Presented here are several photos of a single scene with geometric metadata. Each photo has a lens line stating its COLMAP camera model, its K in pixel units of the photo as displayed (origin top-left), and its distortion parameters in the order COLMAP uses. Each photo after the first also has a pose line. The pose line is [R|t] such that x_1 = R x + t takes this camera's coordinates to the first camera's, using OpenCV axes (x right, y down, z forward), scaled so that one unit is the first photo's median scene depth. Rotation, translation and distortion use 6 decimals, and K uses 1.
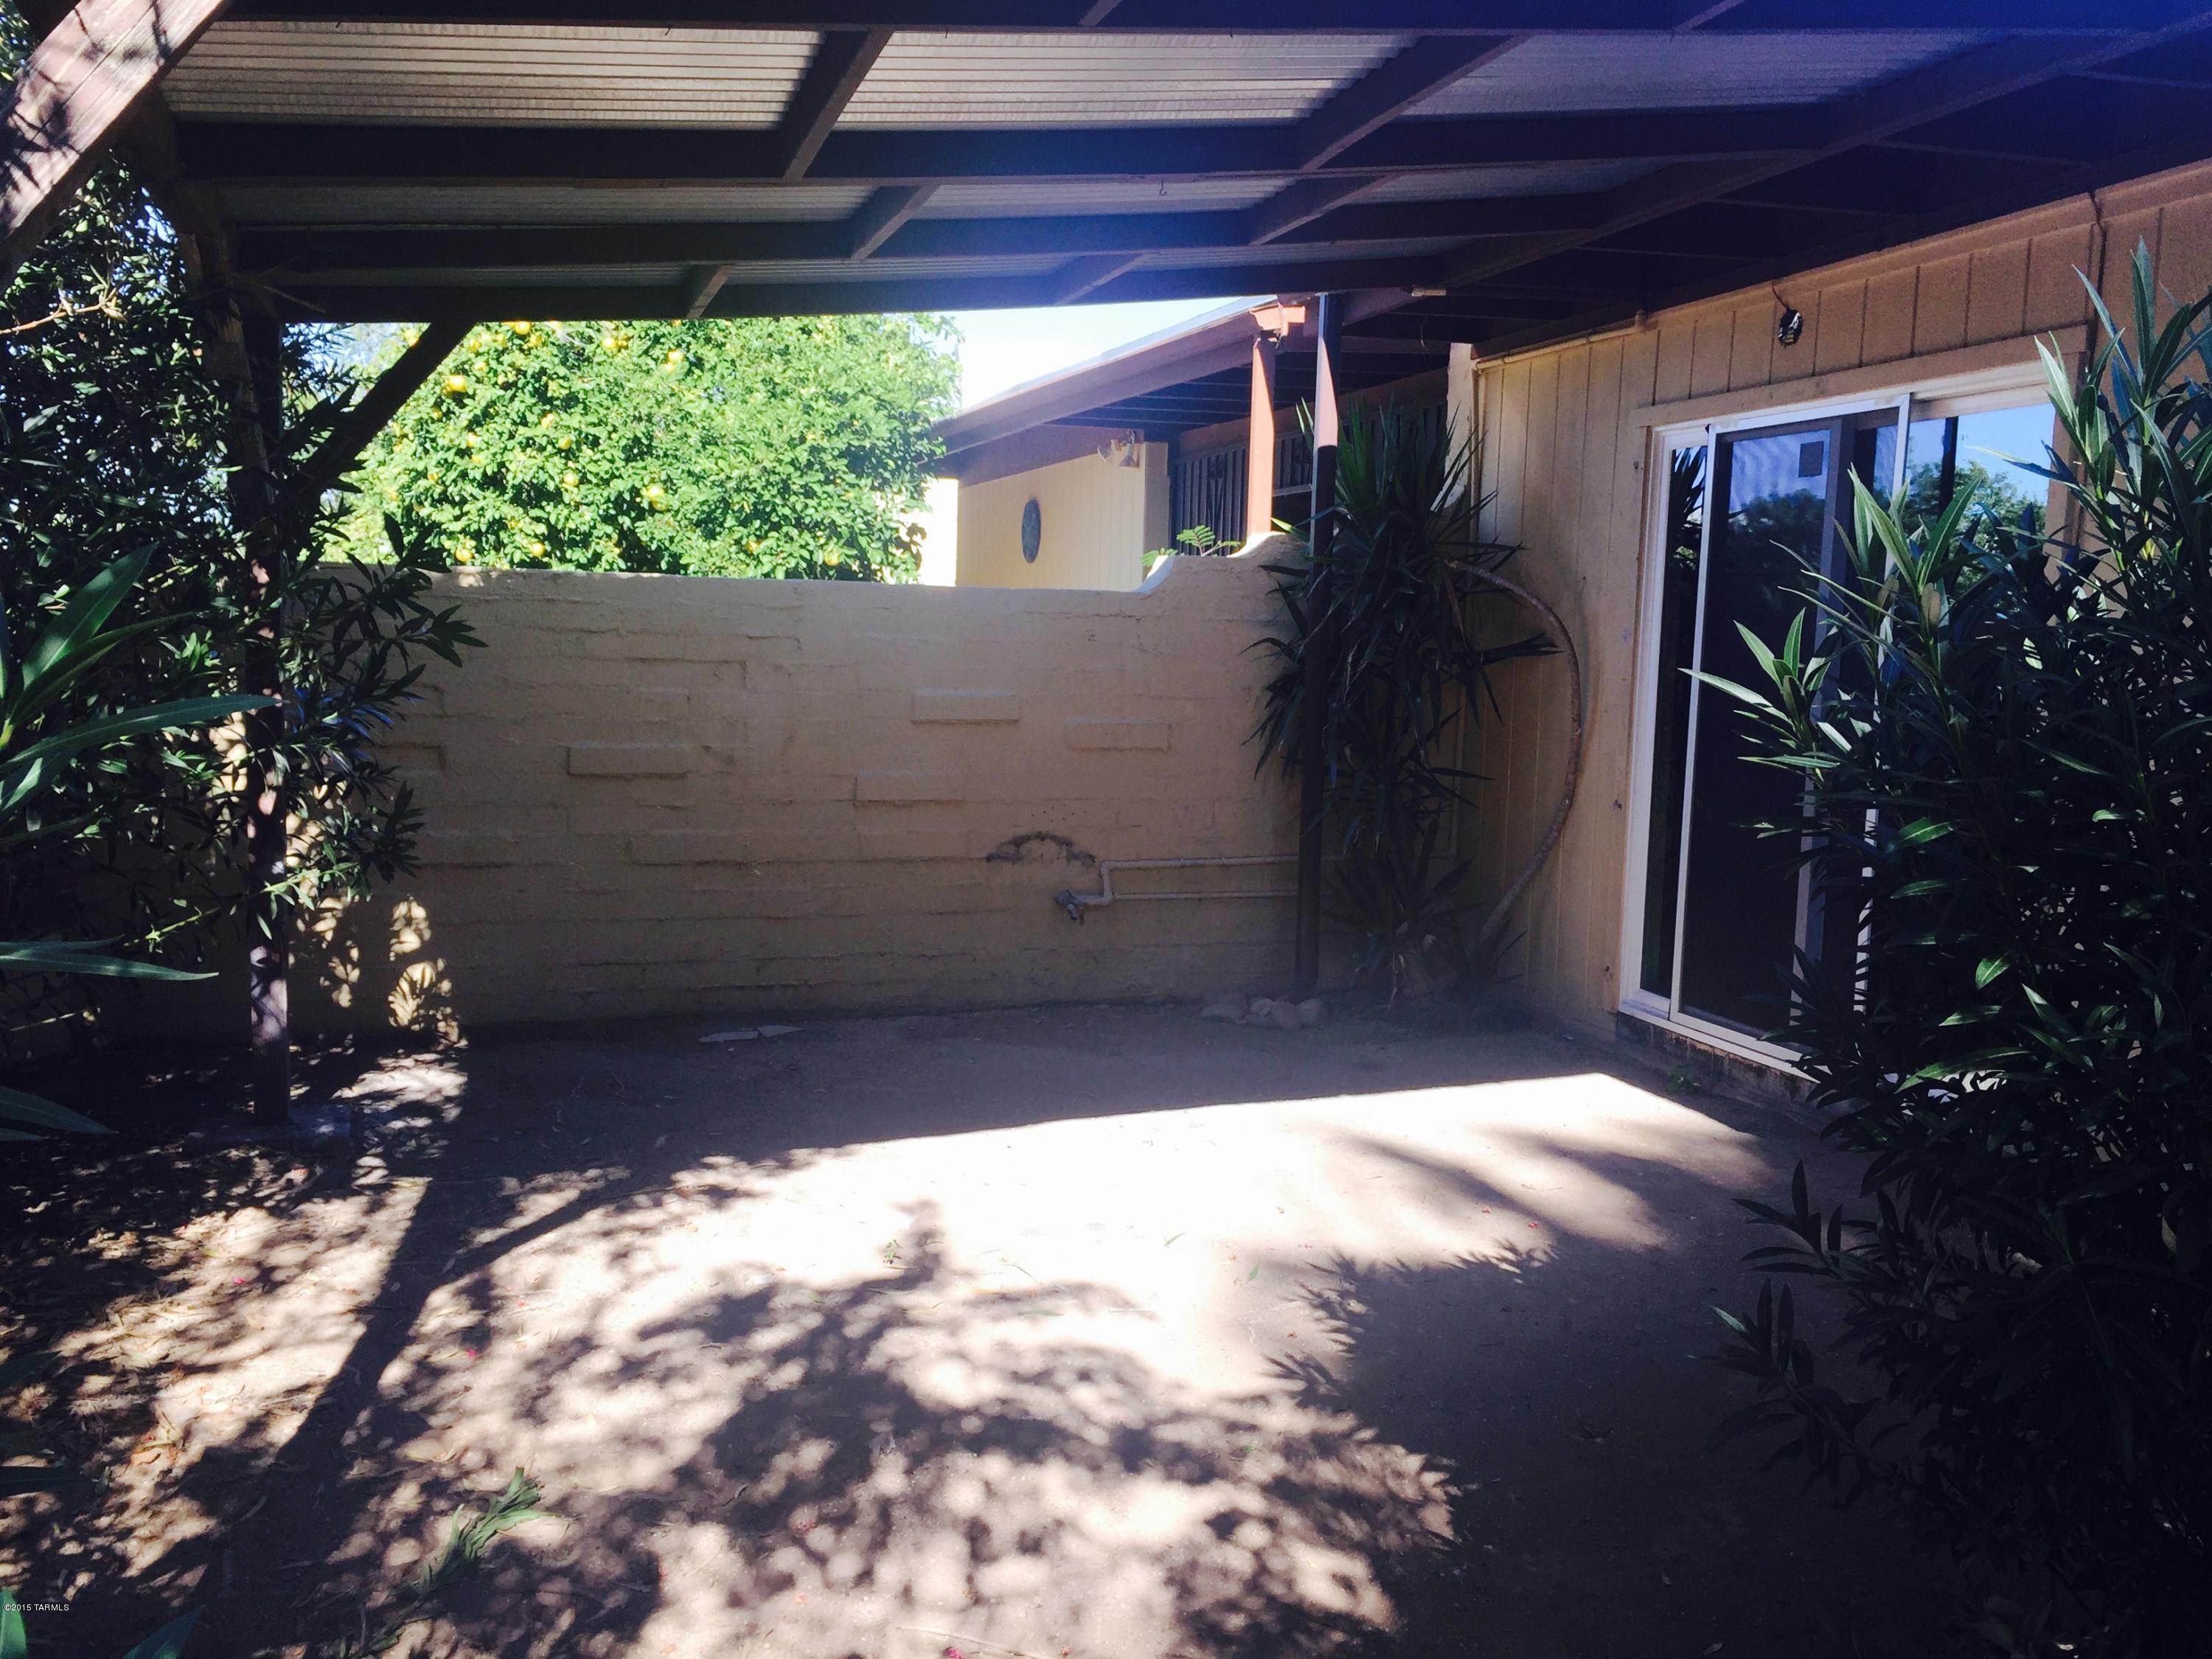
lens RADIAL K [[1857.9, 0, 1108.8], [0, 1857.9, 821.7], [0, 0, 1]] dist [0.097868, -0.108029]
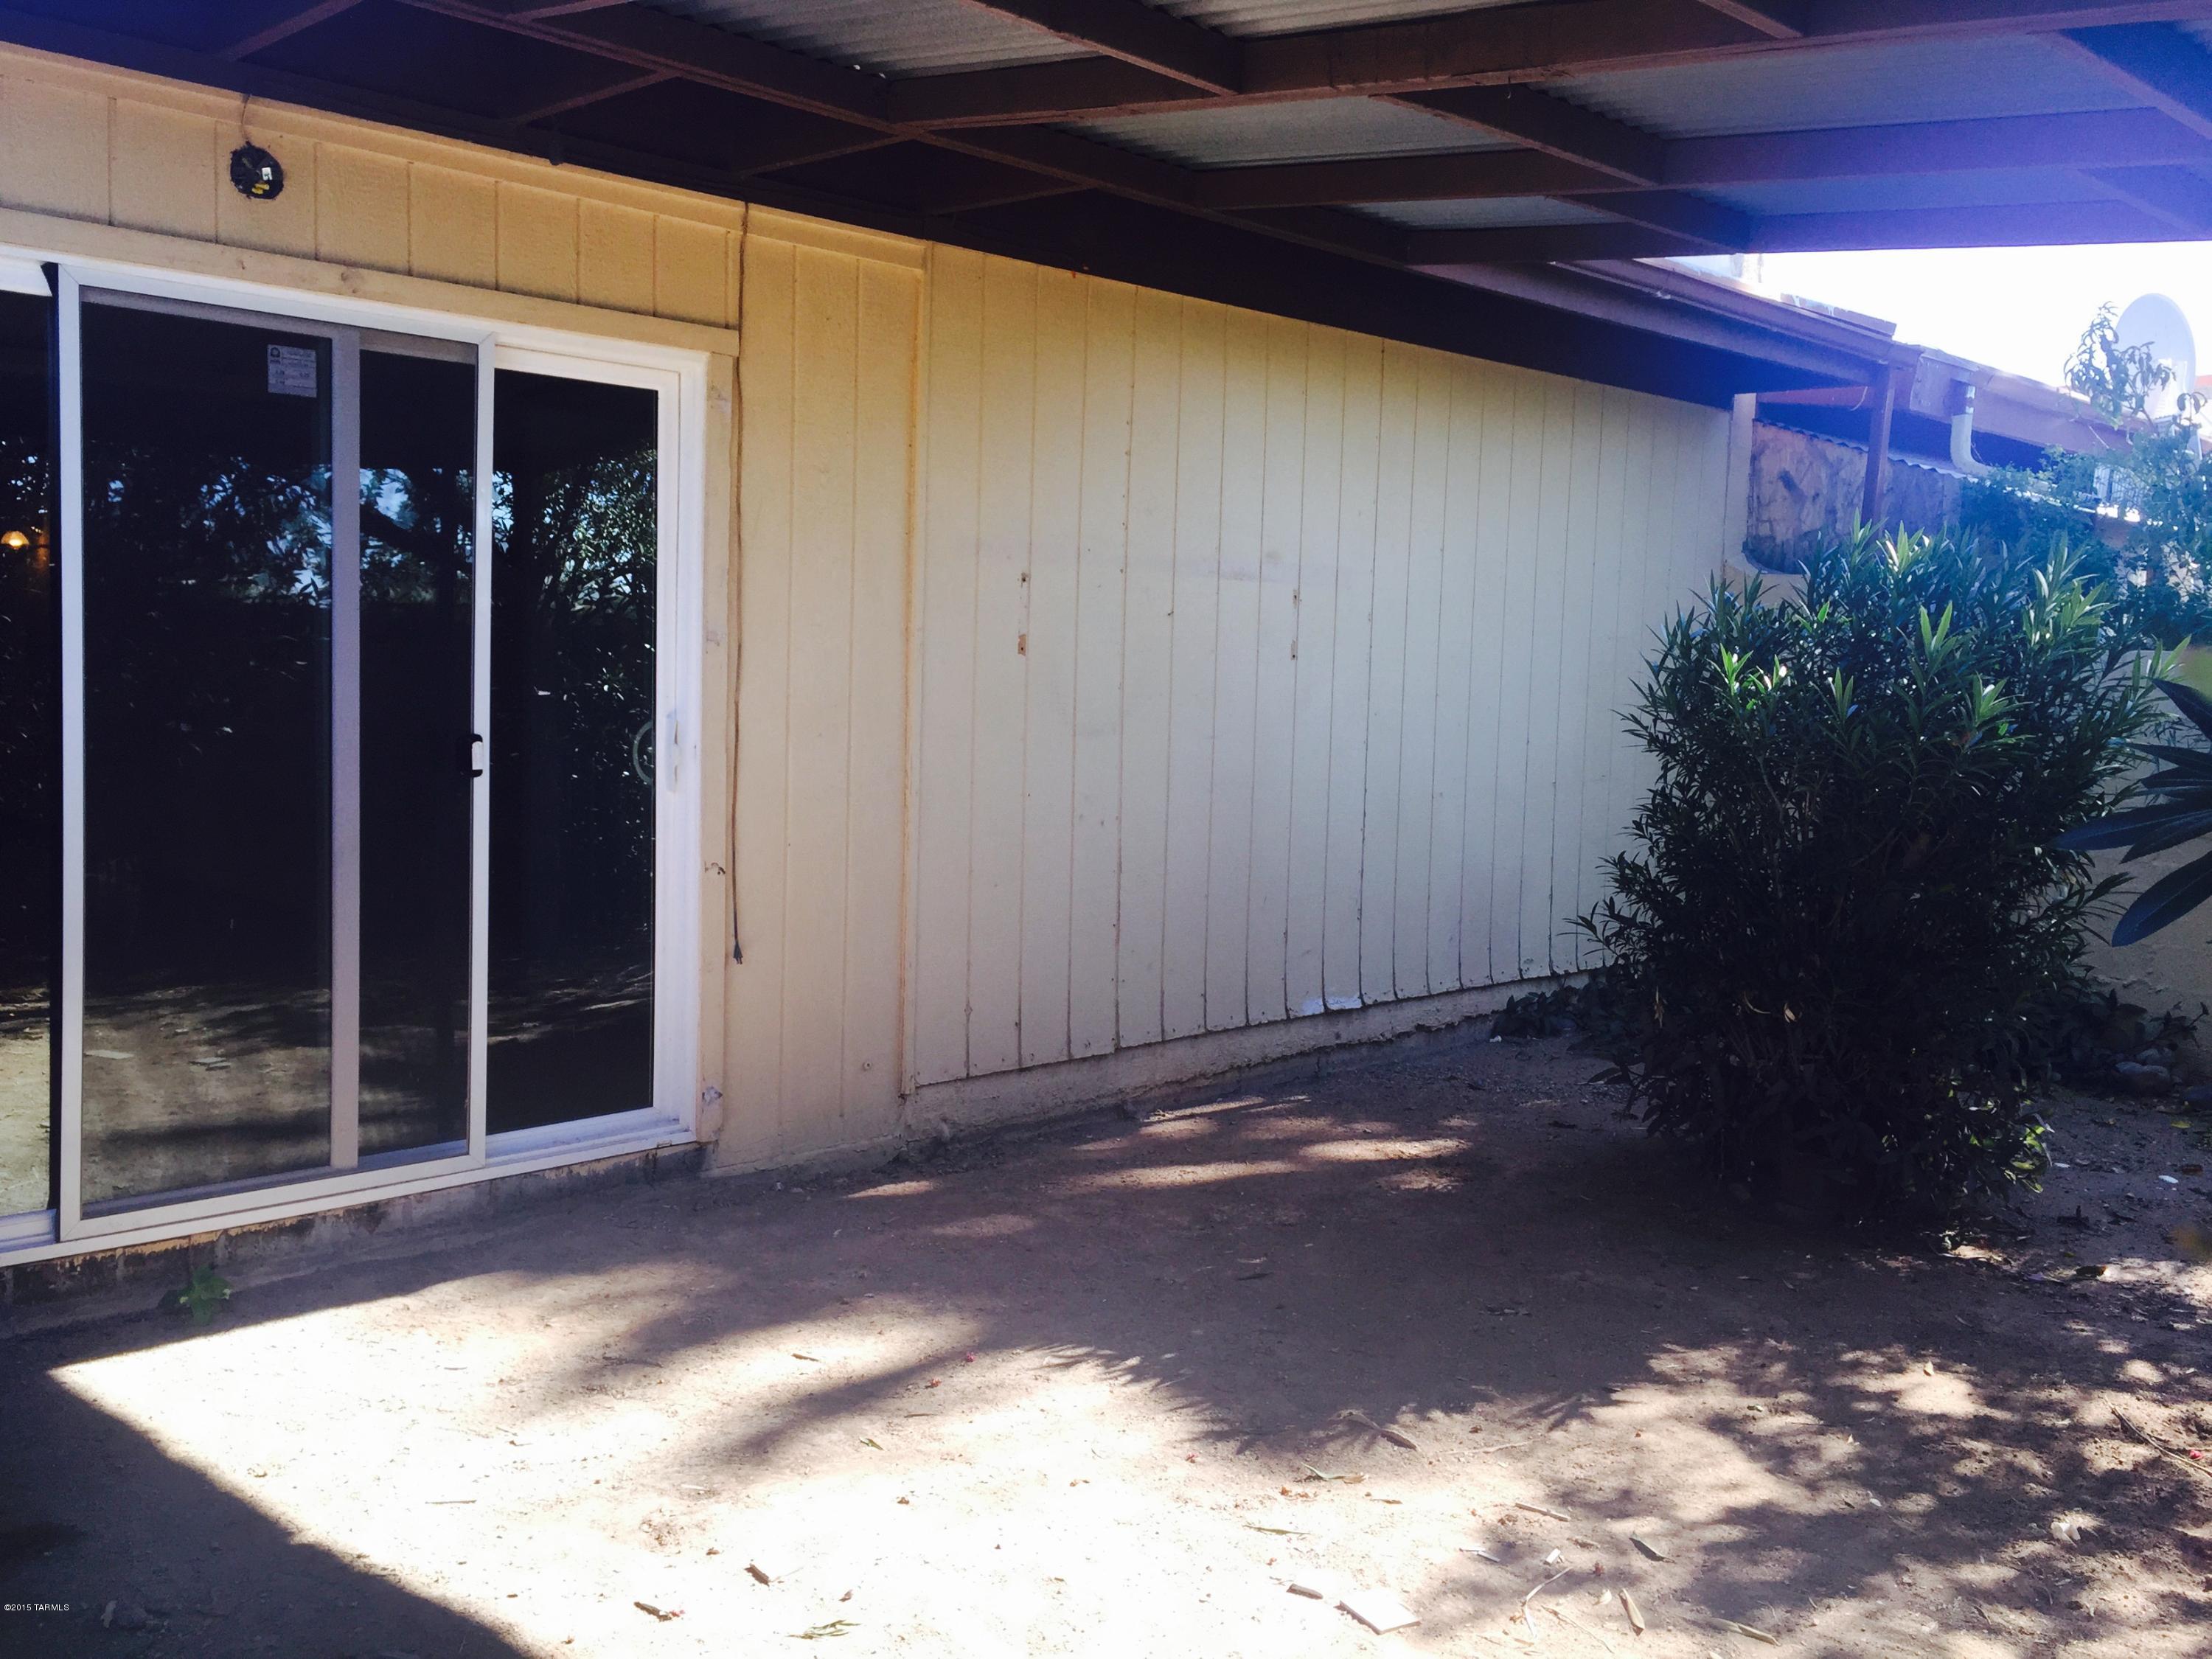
lens RADIAL K [[1910.5, 0, 1088.9], [0, 1910.5, 818.9], [0, 0, 1]] dist [0.098890, -0.118998]
pose [[-0.410848, -0.106180, 0.905500, -0.462810], [0.054825, 0.988520, 0.140790, -0.116958], [-0.910054, 0.107487, -0.400310, 1.090440]]
